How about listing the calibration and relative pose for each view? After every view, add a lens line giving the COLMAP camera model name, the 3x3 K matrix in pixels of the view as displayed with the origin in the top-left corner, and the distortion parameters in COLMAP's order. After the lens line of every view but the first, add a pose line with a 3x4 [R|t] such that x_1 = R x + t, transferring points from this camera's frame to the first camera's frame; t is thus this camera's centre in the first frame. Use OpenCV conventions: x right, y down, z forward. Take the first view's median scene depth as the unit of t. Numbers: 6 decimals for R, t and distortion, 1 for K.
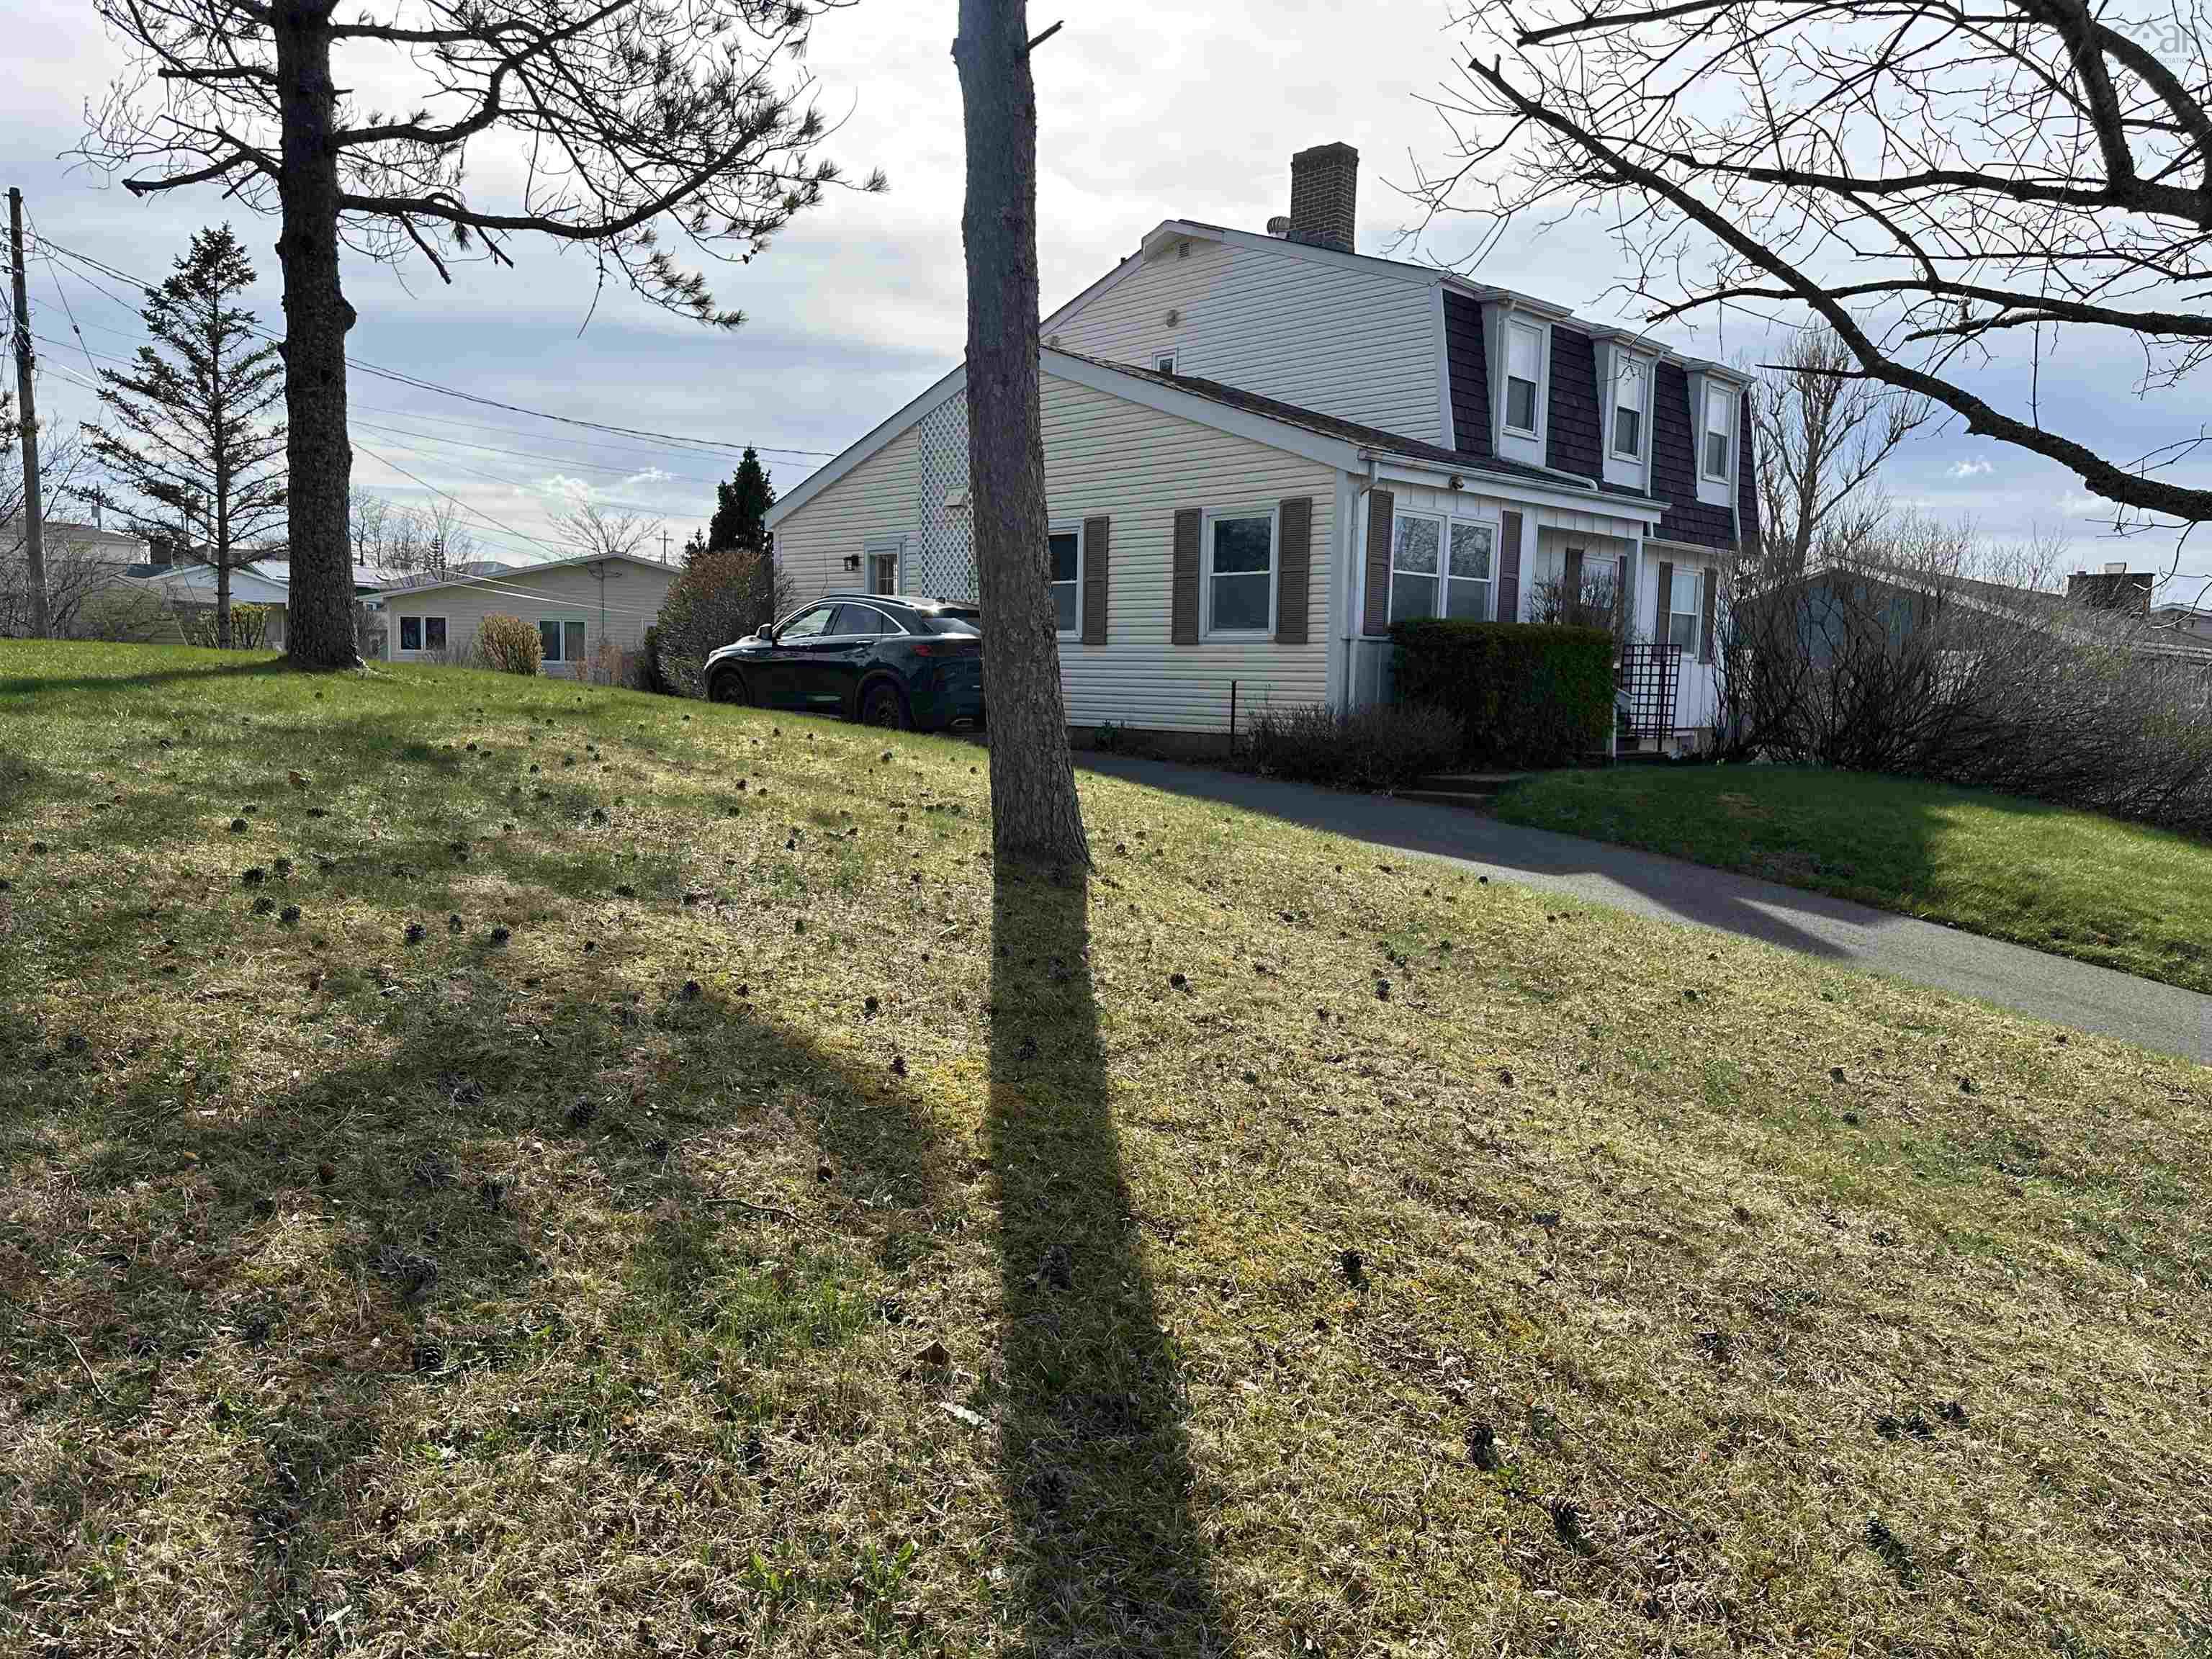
lens RADIAL K [[1556.9, 0, 1117.0], [0, 1556.9, 844.2], [0, 0, 1]] dist [0.101762, -0.113256]
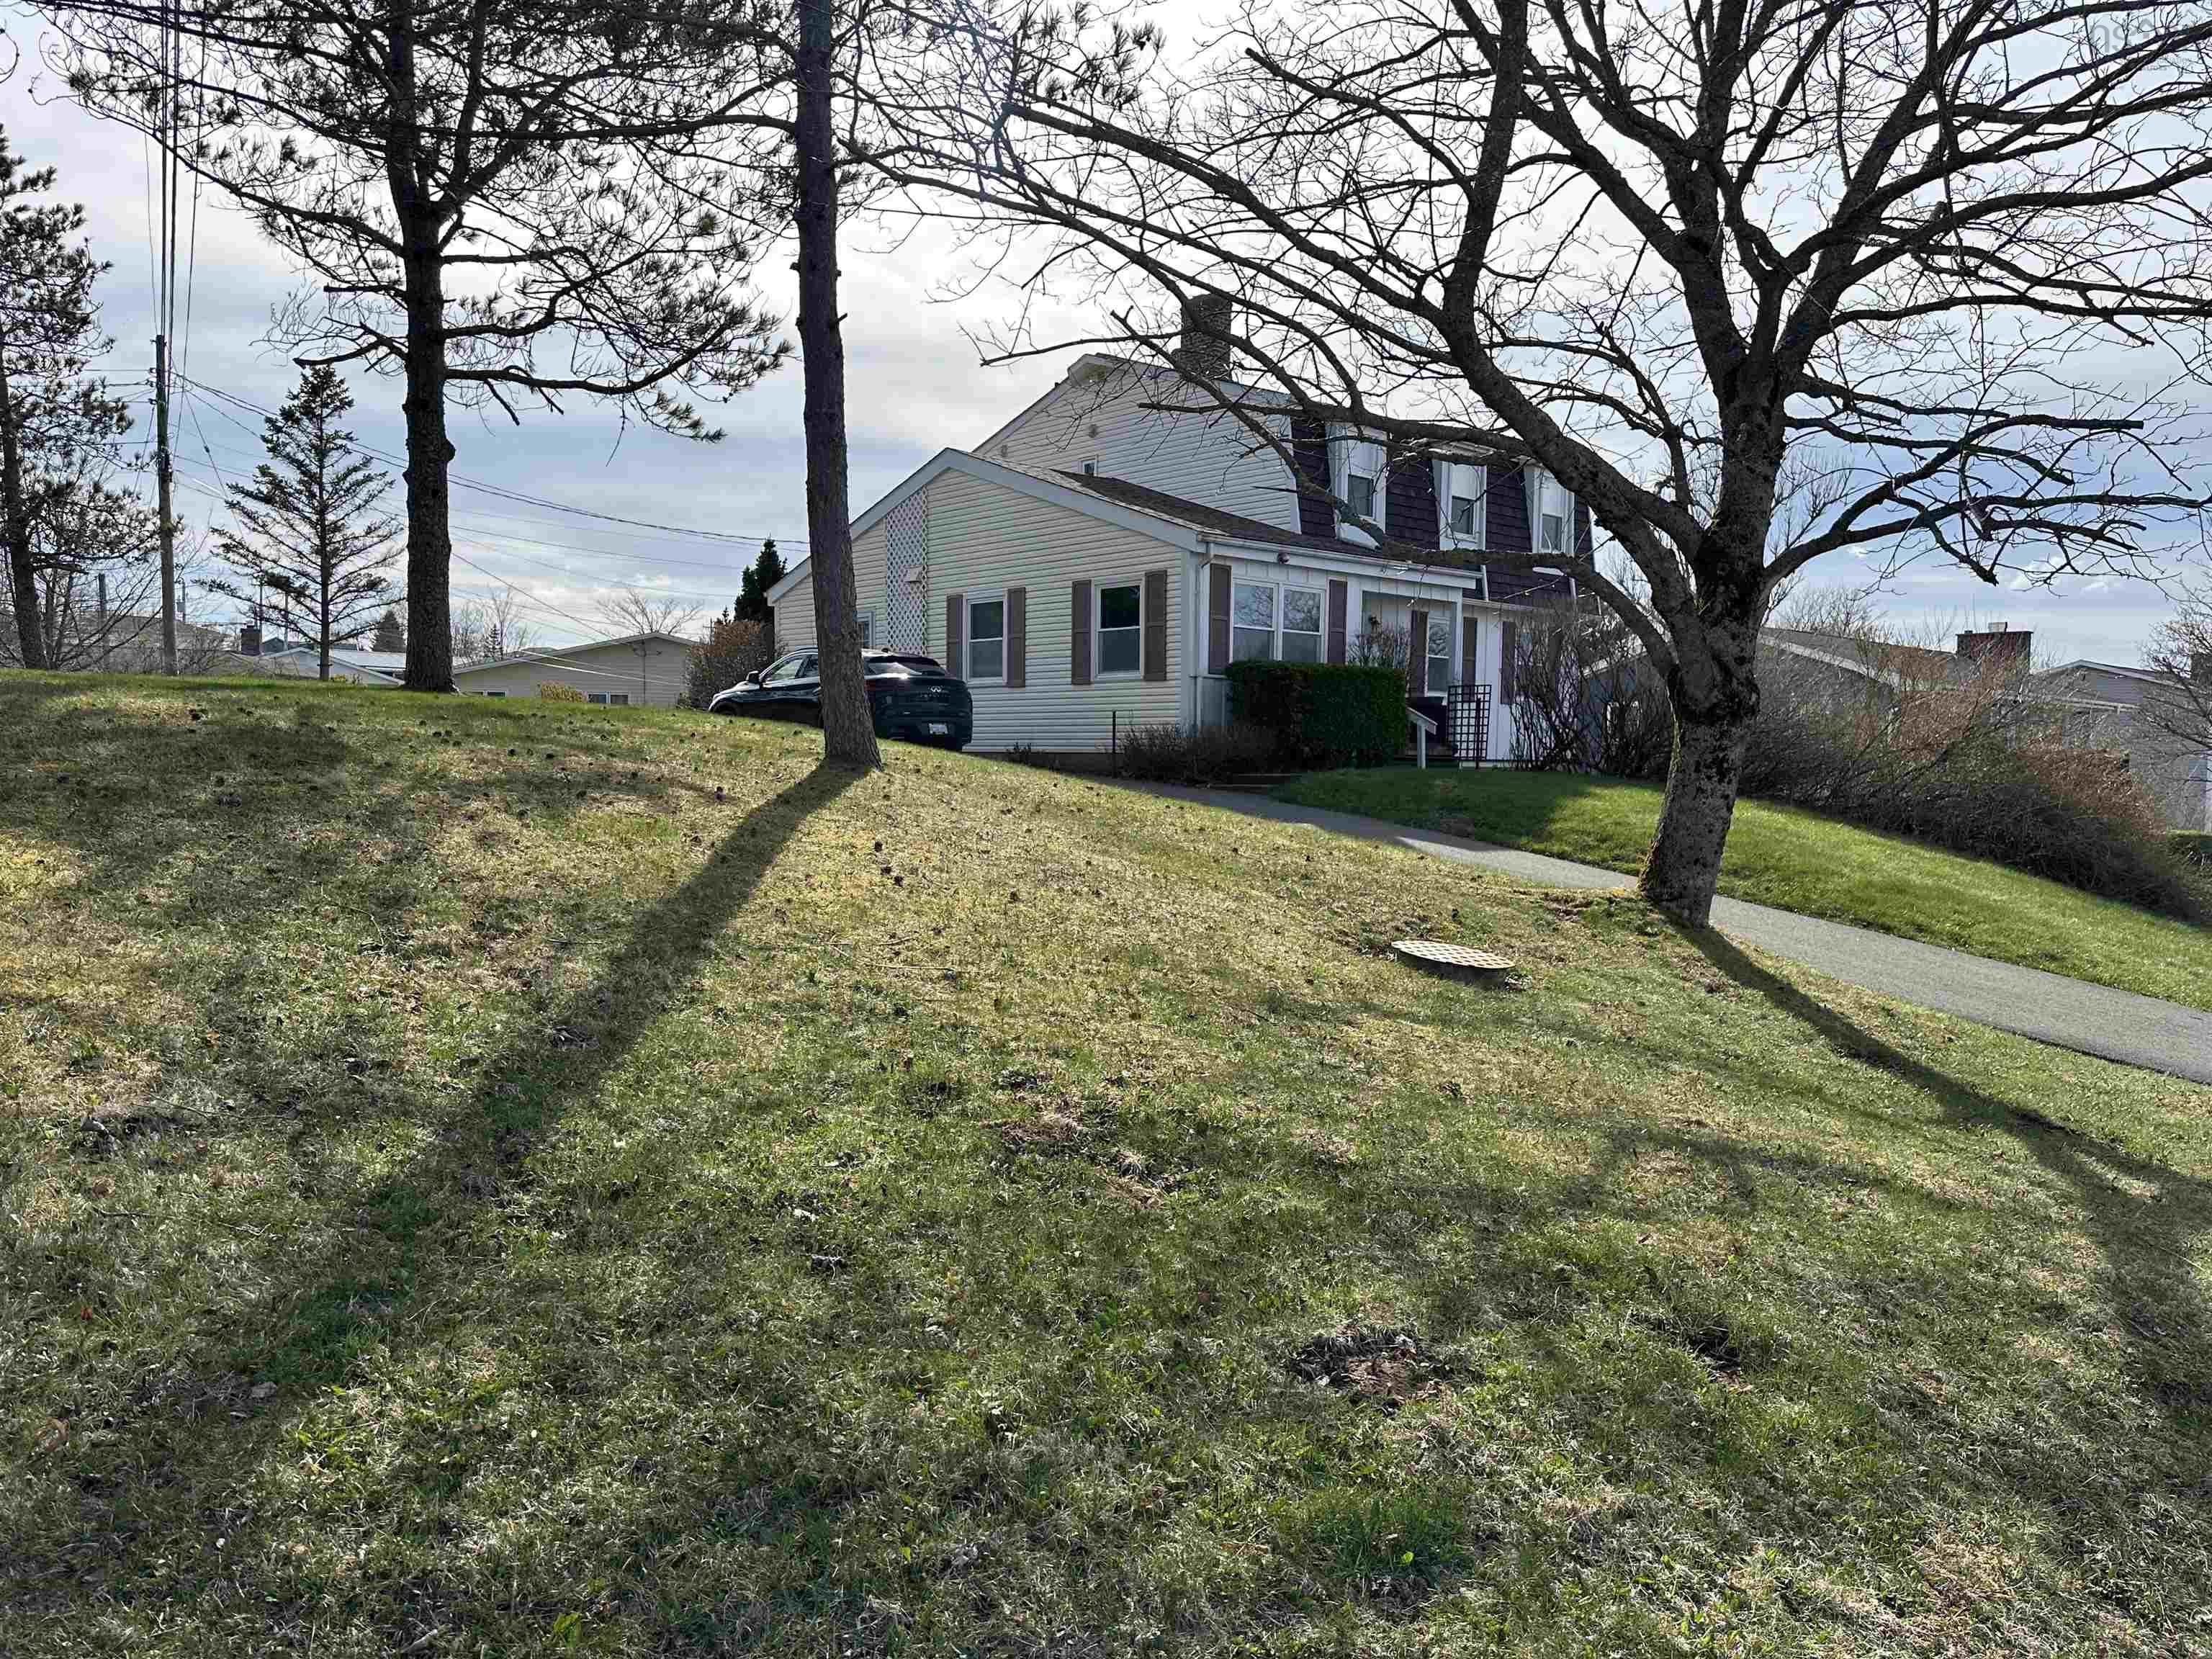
lens RADIAL K [[1550.8, 0, 1106.0], [0, 1550.8, 829.5], [0, 0, 1]] dist [0.211248, -0.392380]
pose [[0.999372, -0.008837, -0.034314, 0.091181], [0.006718, 0.998091, -0.061387, 0.059545], [0.034791, 0.061118, 0.997524, -0.230885]]
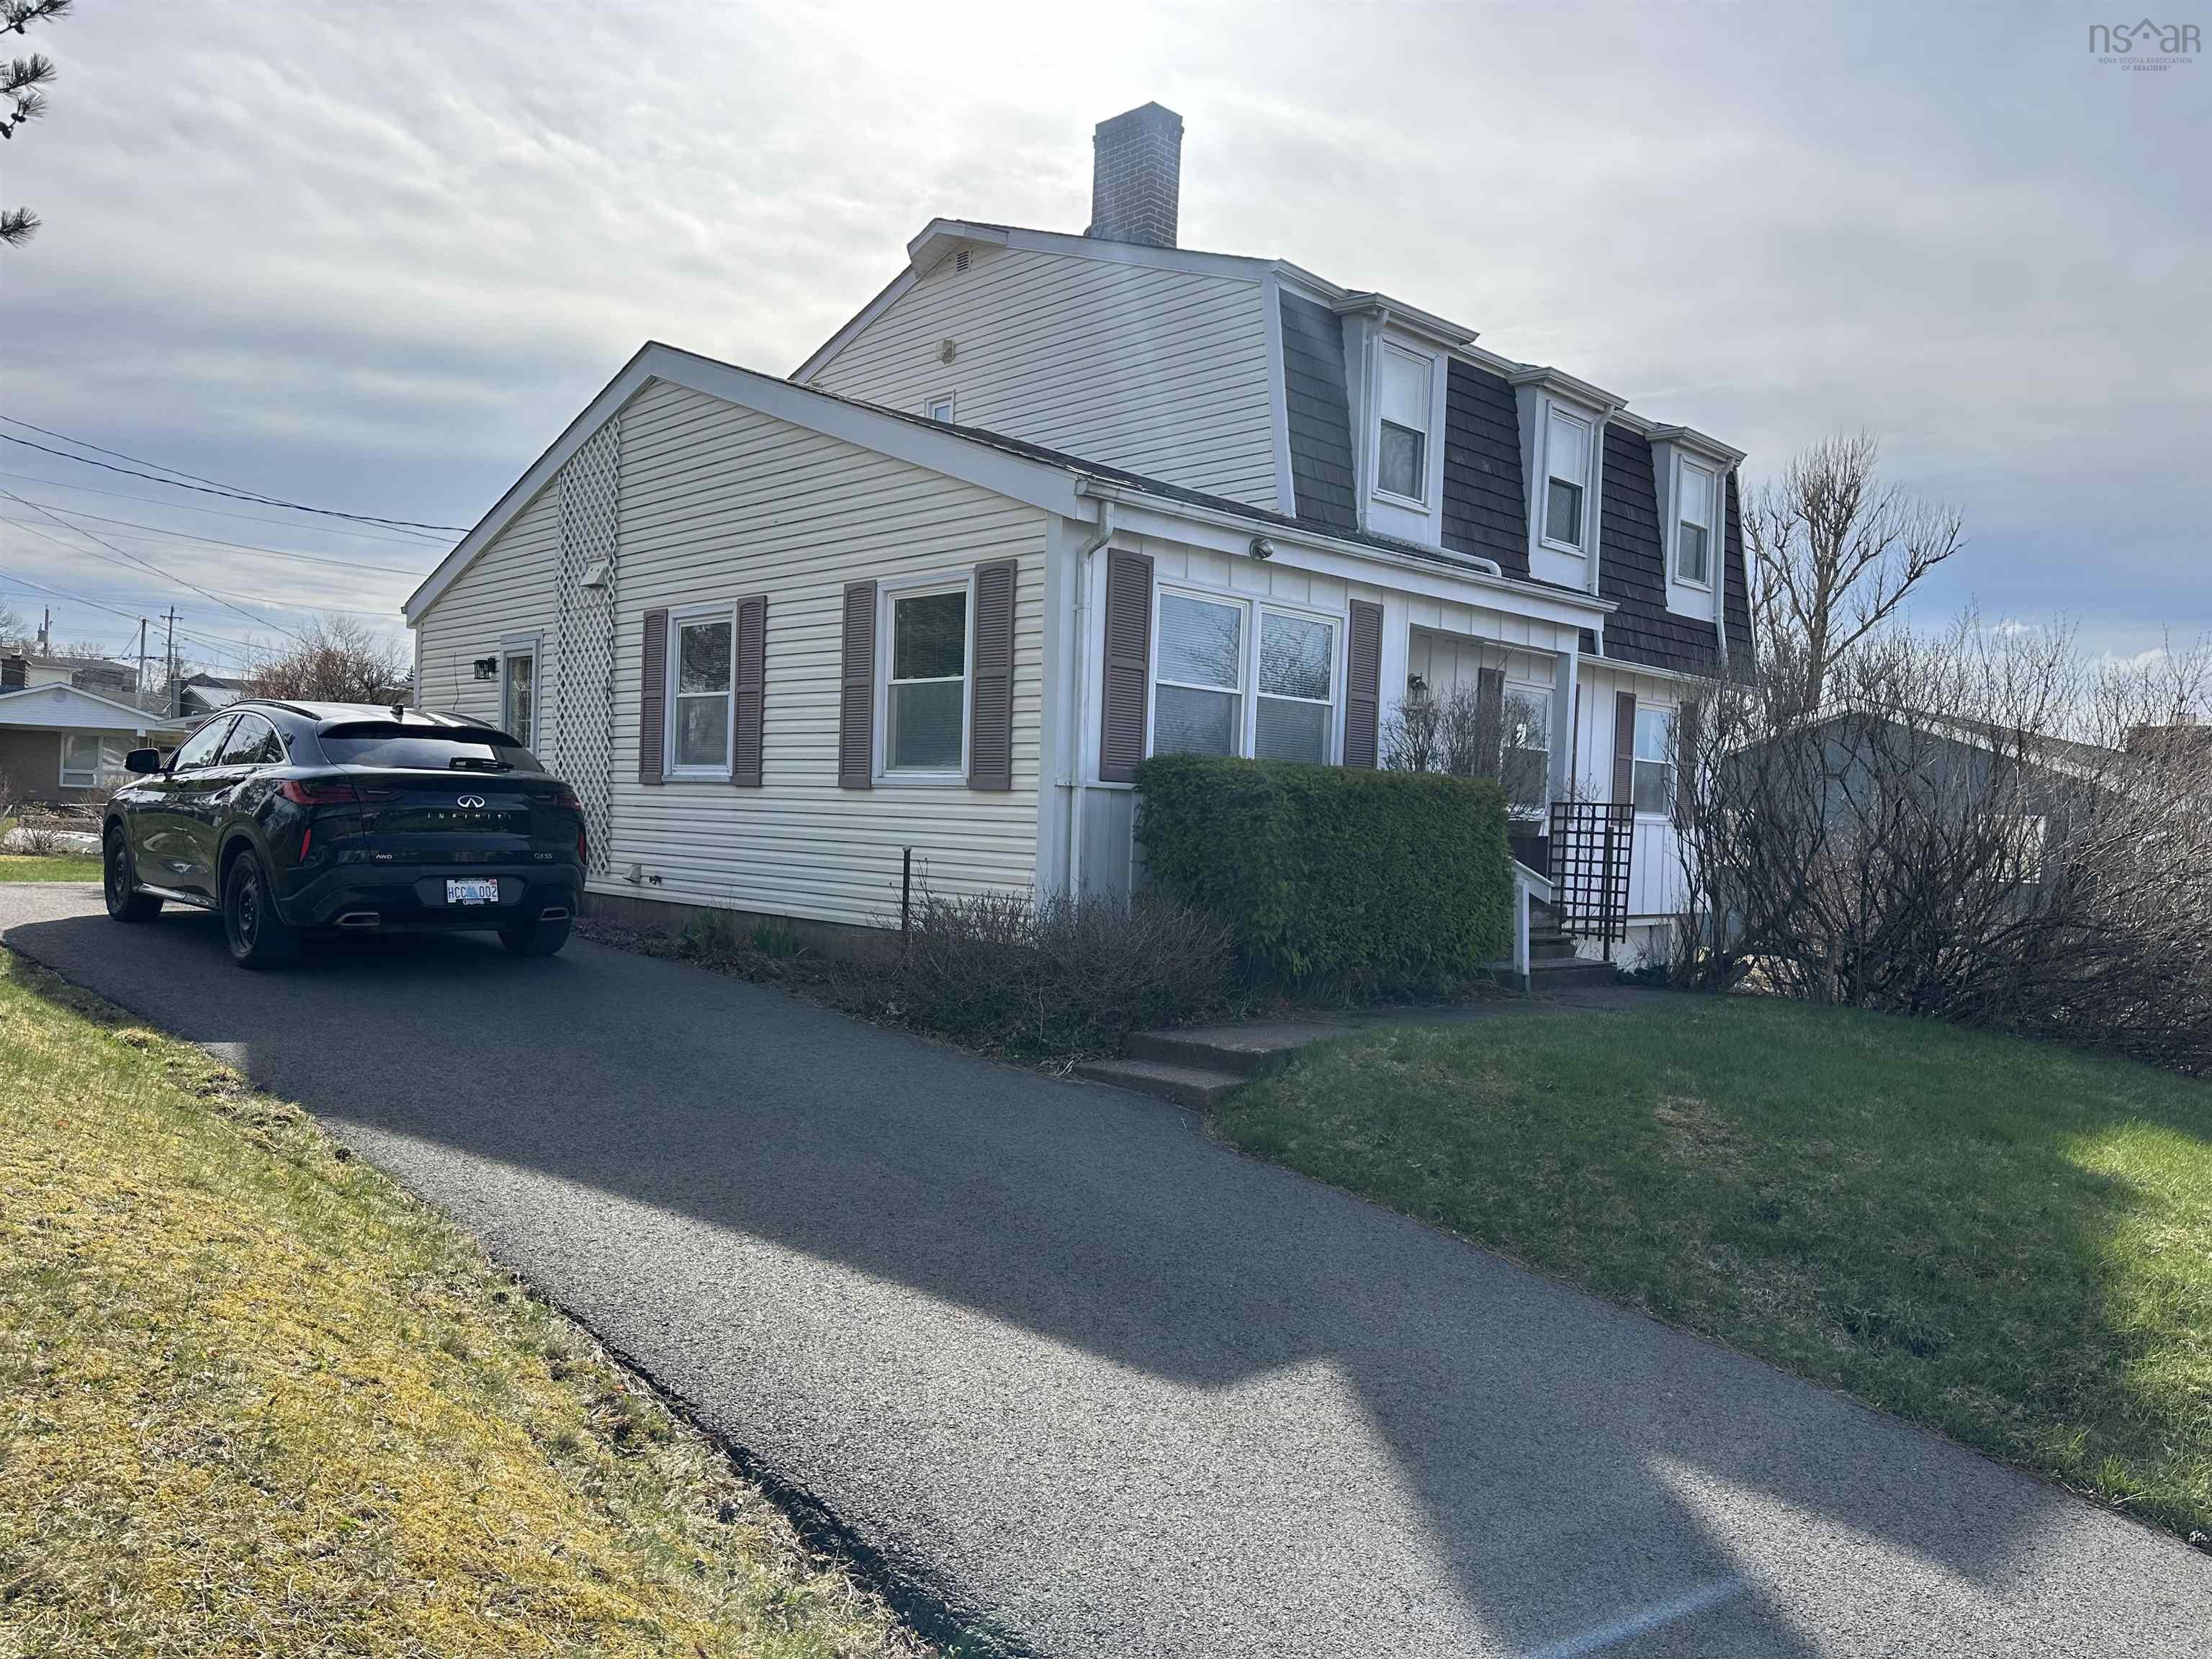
lens RADIAL K [[1556.9, 0, 1117.0], [0, 1556.9, 844.2], [0, 0, 1]] dist [0.101762, -0.113256]
pose [[0.999793, 0.017289, -0.010723, 0.135471], [-0.018185, 0.995781, -0.089944, -0.042240], [0.009123, 0.090120, 0.995889, 0.308077]]
